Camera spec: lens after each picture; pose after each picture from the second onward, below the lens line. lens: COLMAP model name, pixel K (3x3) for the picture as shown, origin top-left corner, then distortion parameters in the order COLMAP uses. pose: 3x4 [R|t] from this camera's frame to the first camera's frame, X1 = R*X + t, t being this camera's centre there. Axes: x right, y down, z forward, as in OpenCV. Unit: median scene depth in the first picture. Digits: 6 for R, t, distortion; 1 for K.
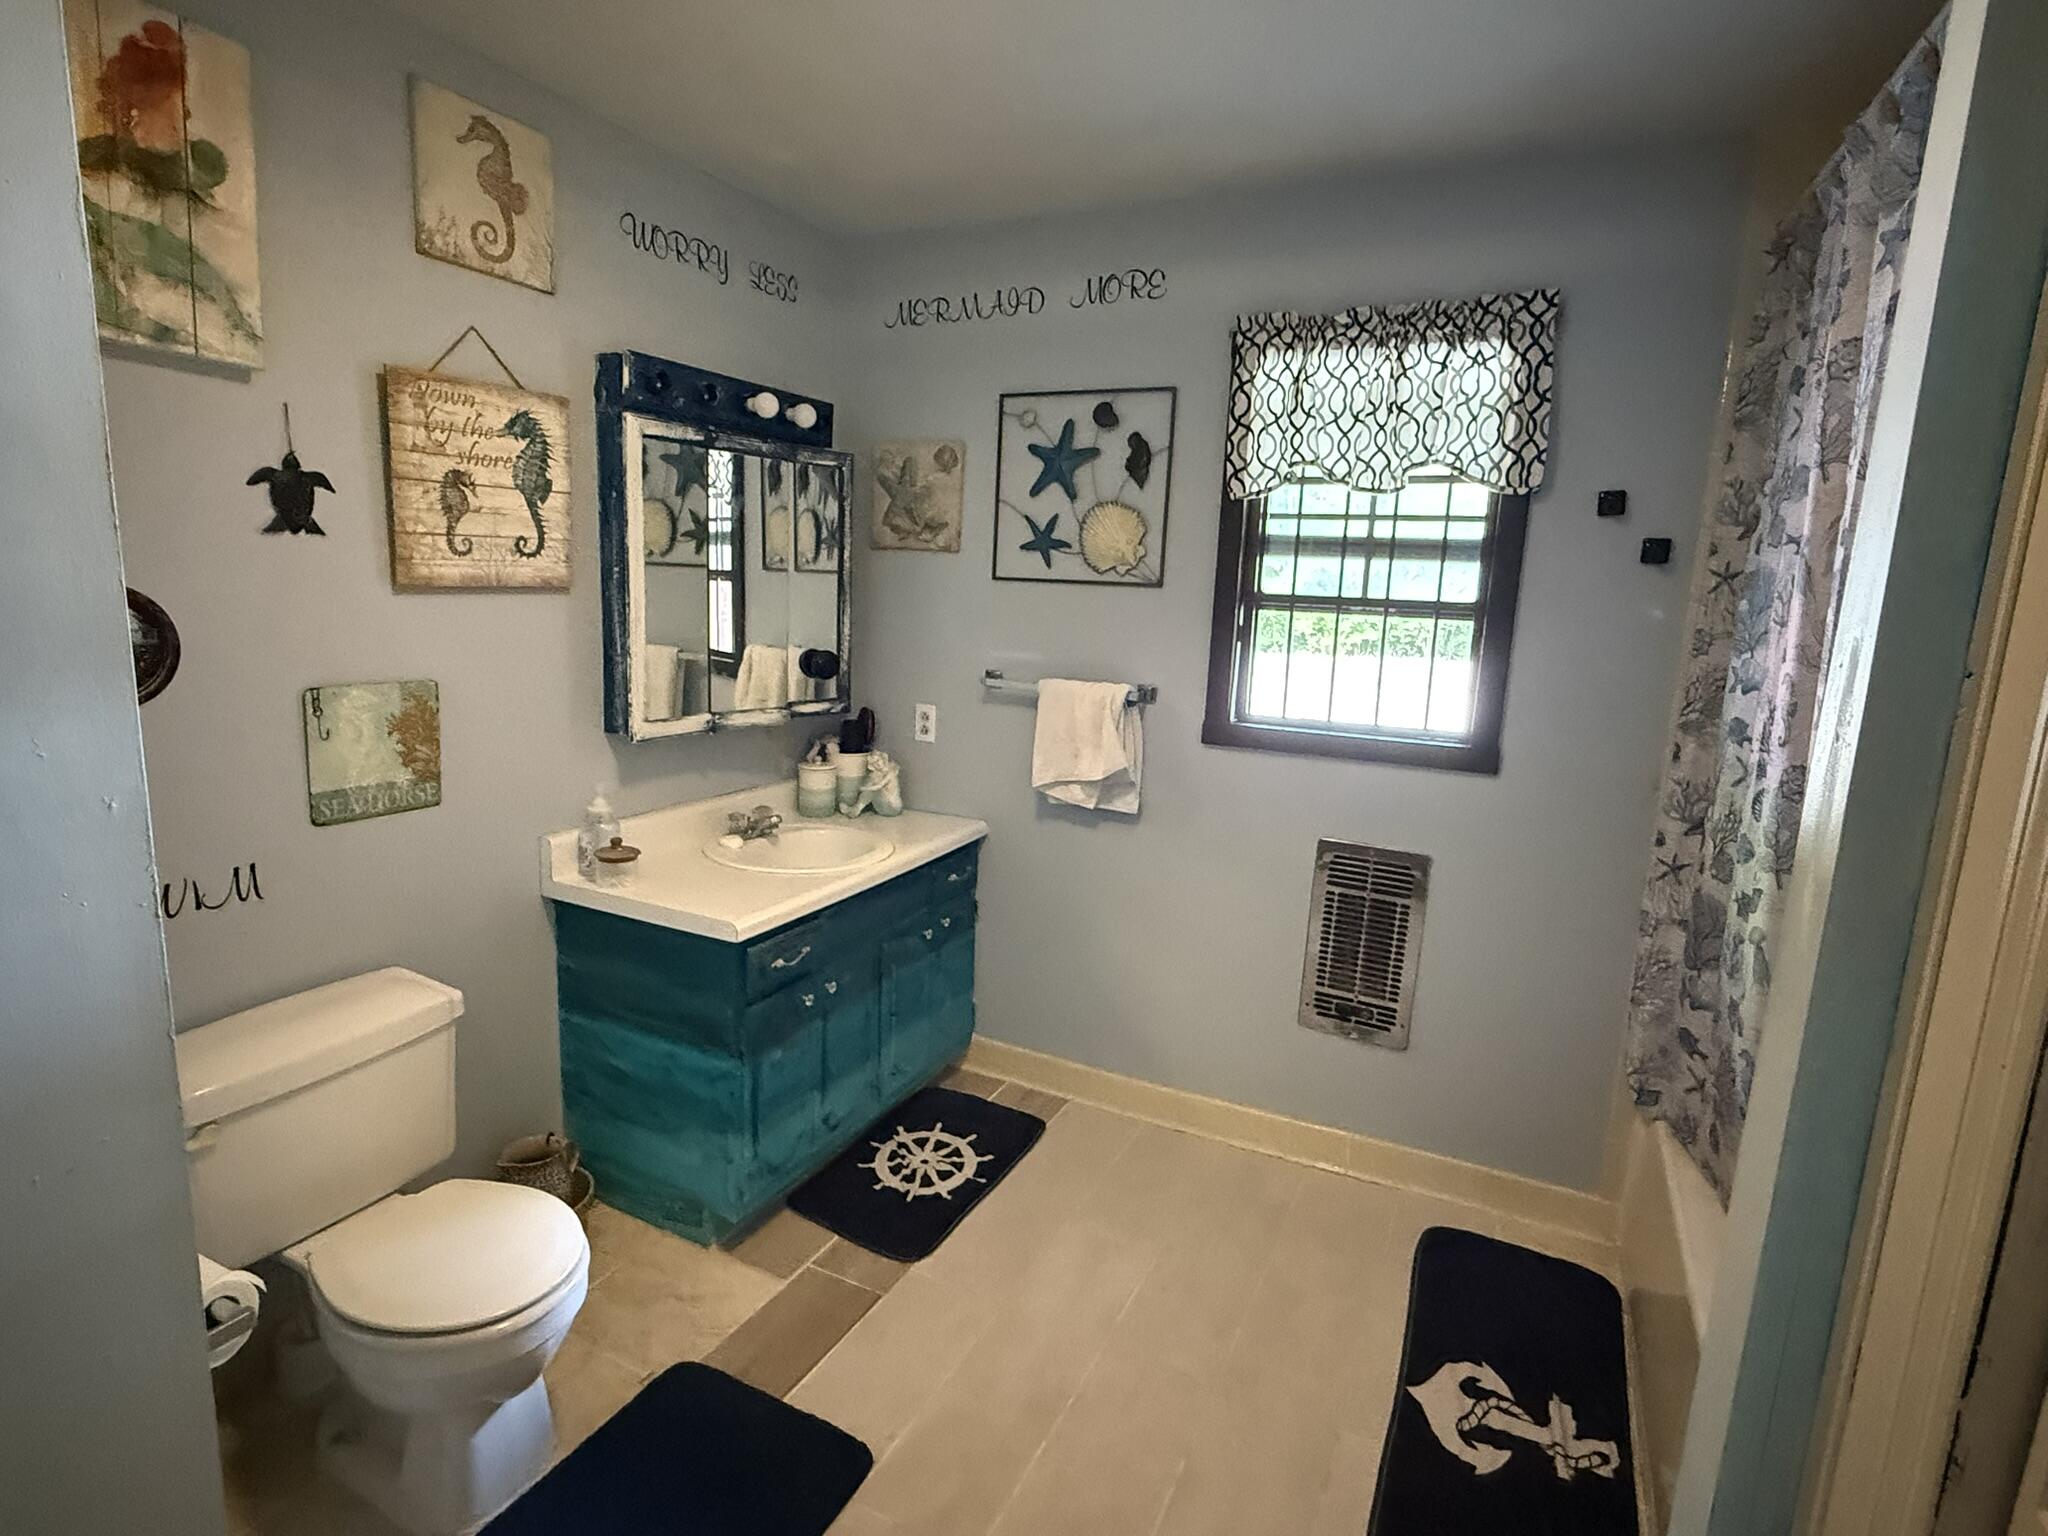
lens RADIAL K [[1056.5, 0, 1024.0], [0, 1056.5, 768.0], [0, 0, 1]] dist [-0.002669, -0.000601]
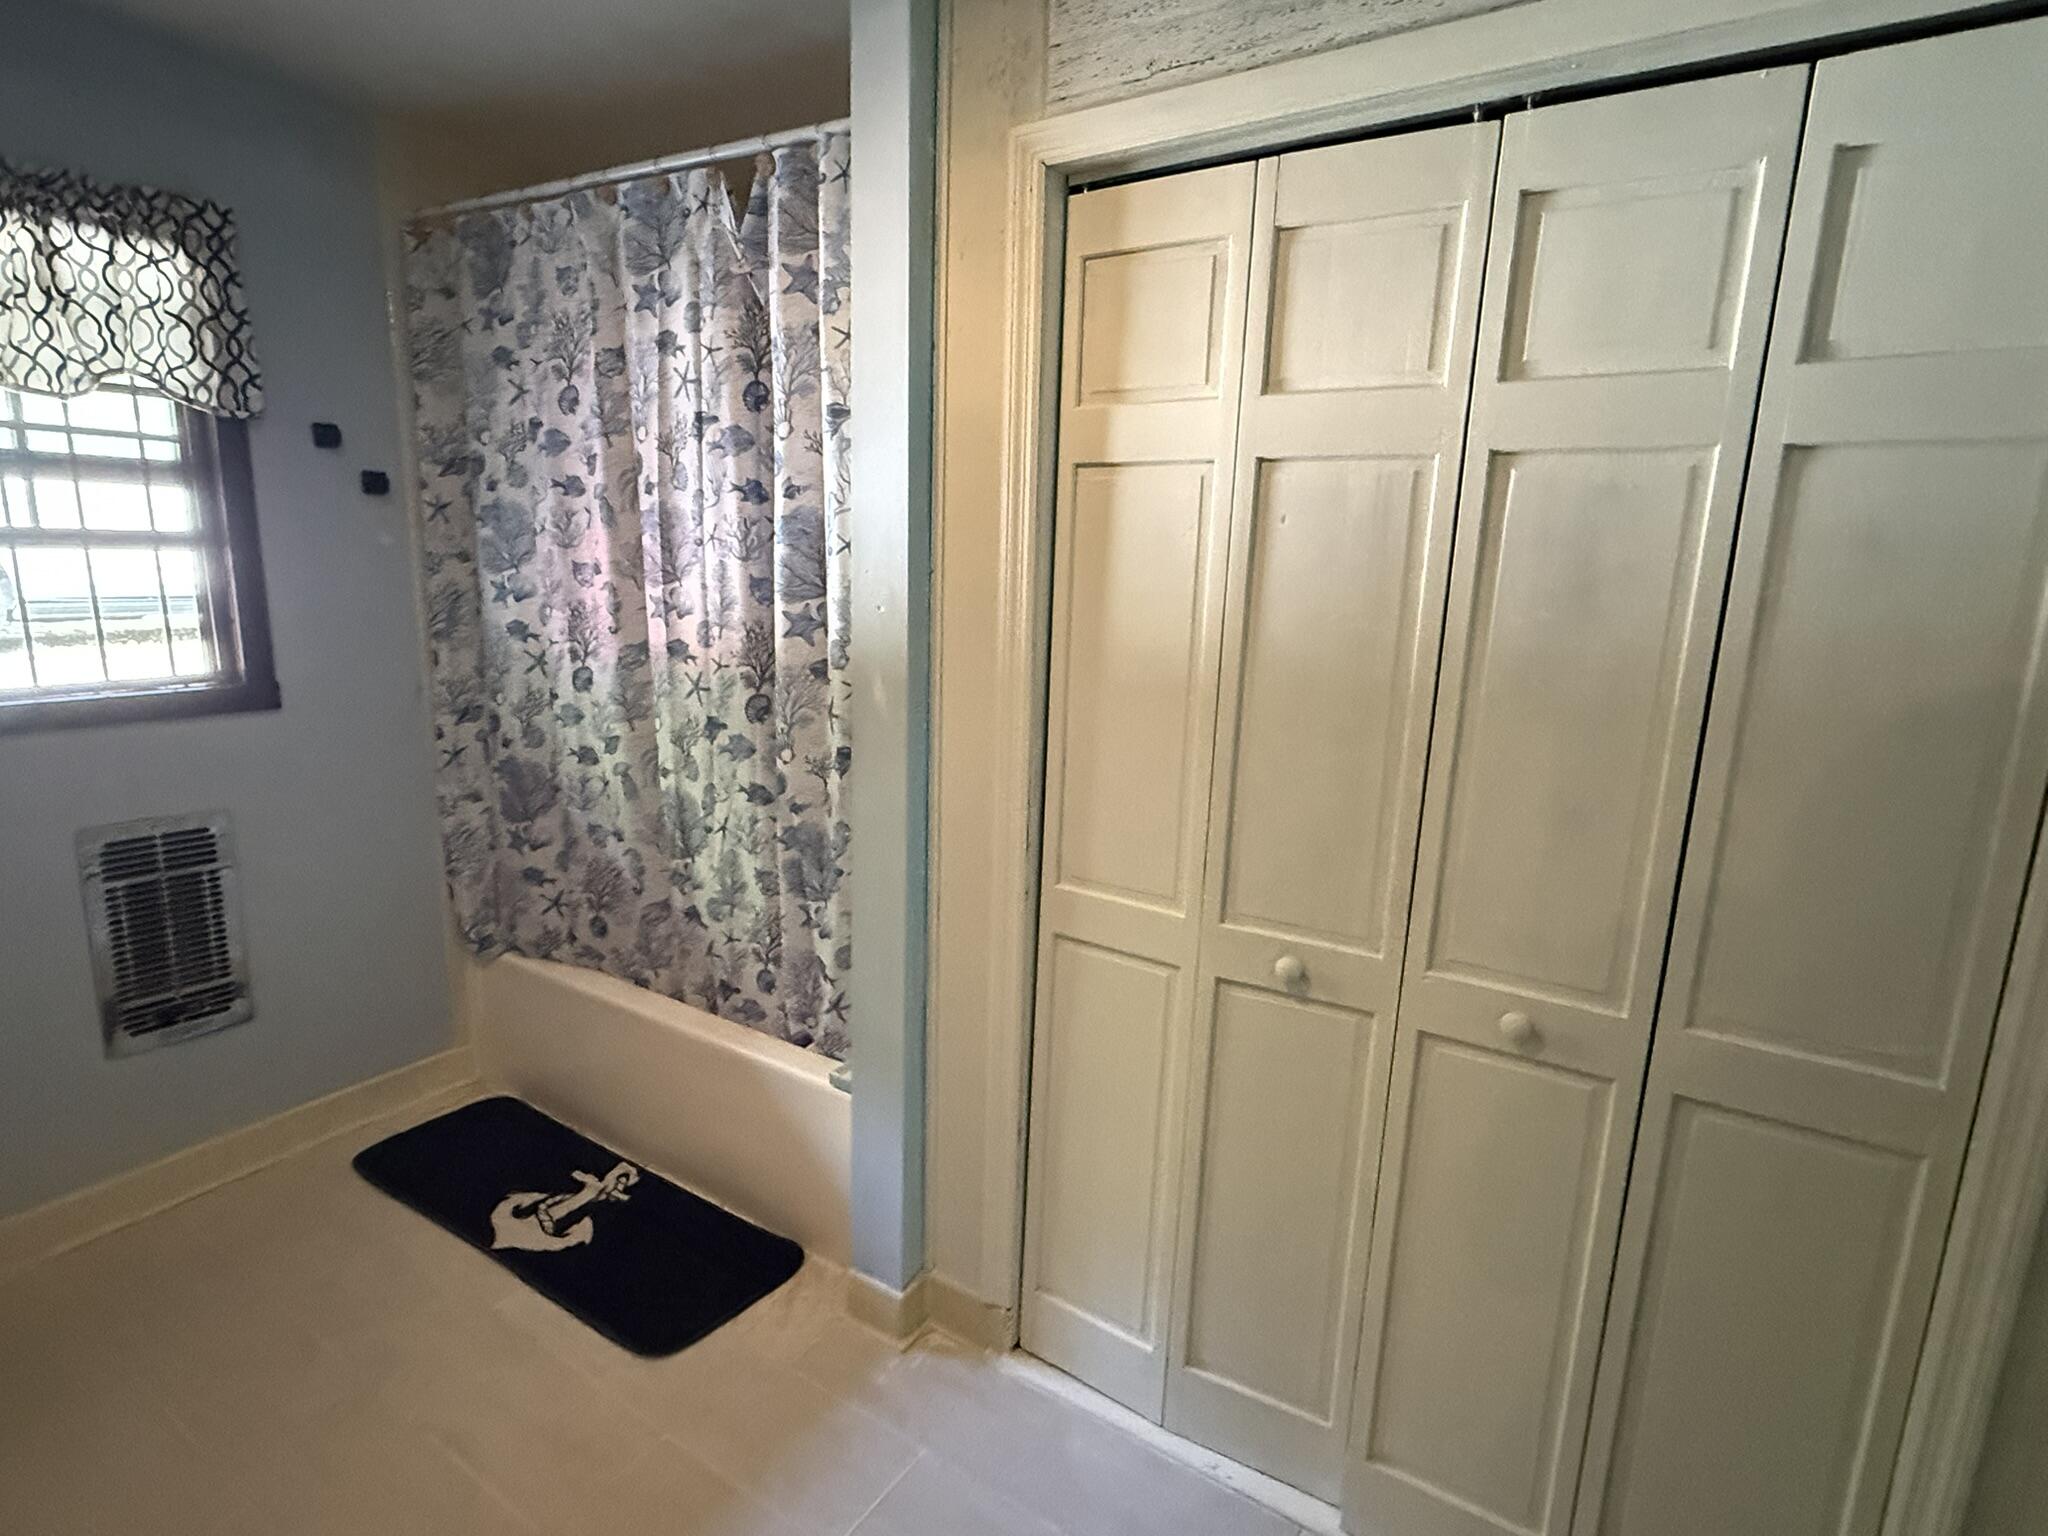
lens RADIAL K [[1056.5, 0, 1024.0], [0, 1056.5, 768.0], [0, 0, 1]] dist [-0.002669, -0.000601]
pose [[0.109384, -0.236243, 0.965518, -0.465567], [0.151433, 0.963968, 0.218708, -0.053024], [-0.982397, 0.122288, 0.141217, 0.197961]]
